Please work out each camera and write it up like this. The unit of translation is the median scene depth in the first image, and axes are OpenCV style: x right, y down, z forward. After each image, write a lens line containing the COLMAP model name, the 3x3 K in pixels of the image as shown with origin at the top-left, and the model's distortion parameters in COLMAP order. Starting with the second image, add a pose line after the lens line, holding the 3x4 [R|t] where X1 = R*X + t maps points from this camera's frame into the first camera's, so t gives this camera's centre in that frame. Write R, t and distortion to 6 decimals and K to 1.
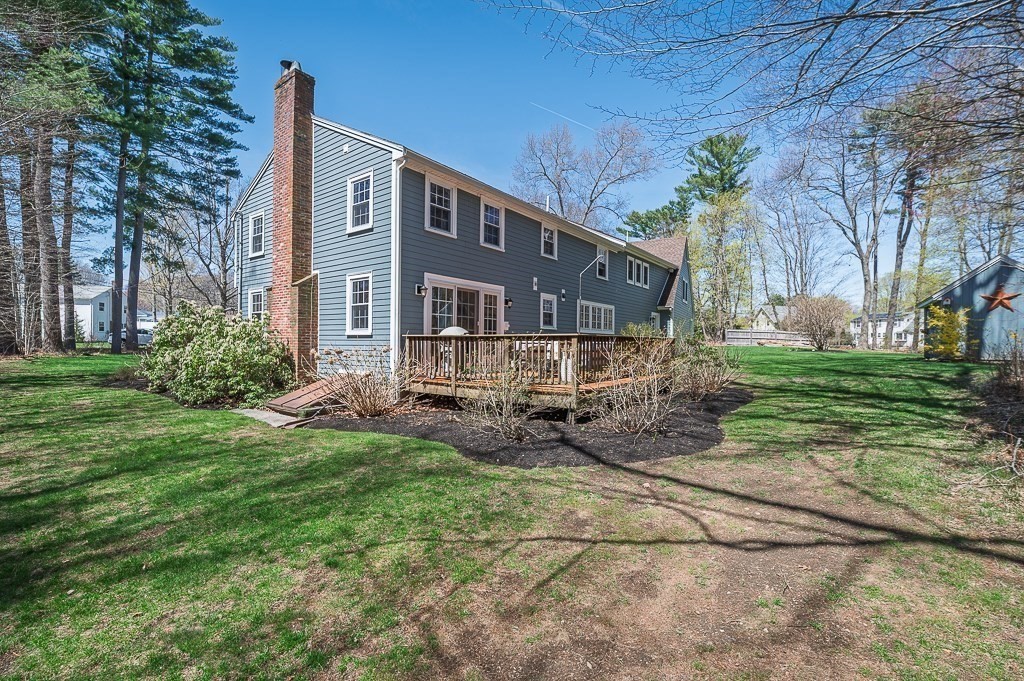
lens RADIAL K [[449.1, 0, 512.0], [0, 449.1, 340.5], [0, 0, 1]] dist [-0.001097, -0.000017]
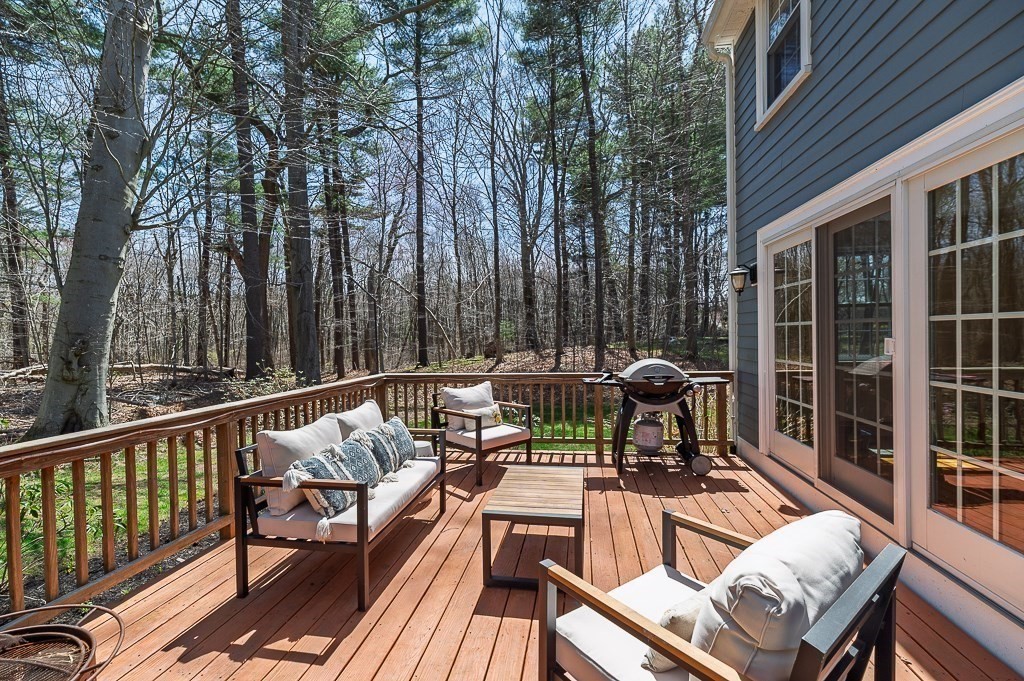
lens RADIAL K [[449.1, 0, 512.0], [0, 449.1, 340.5], [0, 0, 1]] dist [-0.001097, -0.000017]
pose [[-0.883121, 0.014508, -0.468921, 0.134176], [0.015137, 0.999882, 0.002428, -0.031878], [0.468901, -0.004954, -0.883237, 0.783850]]
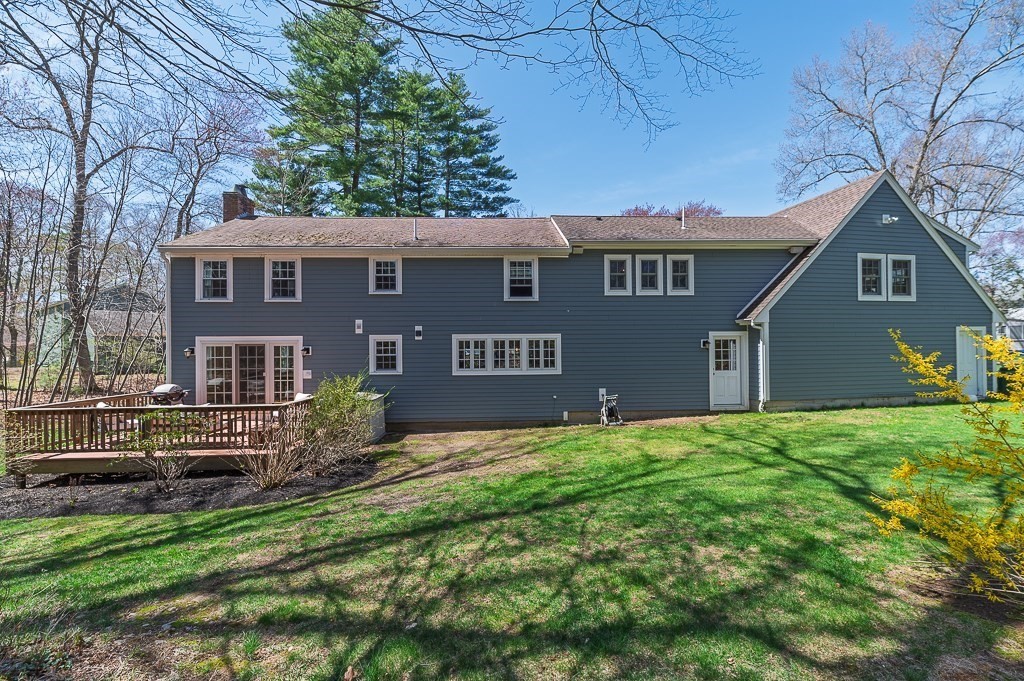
lens RADIAL K [[449.1, 0, 512.0], [0, 449.1, 340.5], [0, 0, 1]] dist [-0.001097, -0.000017]
pose [[0.630133, -0.031886, -0.775832, 0.802759], [0.021883, 0.999489, -0.023305, -0.057735], [0.776179, -0.002292, 0.630509, 0.554088]]
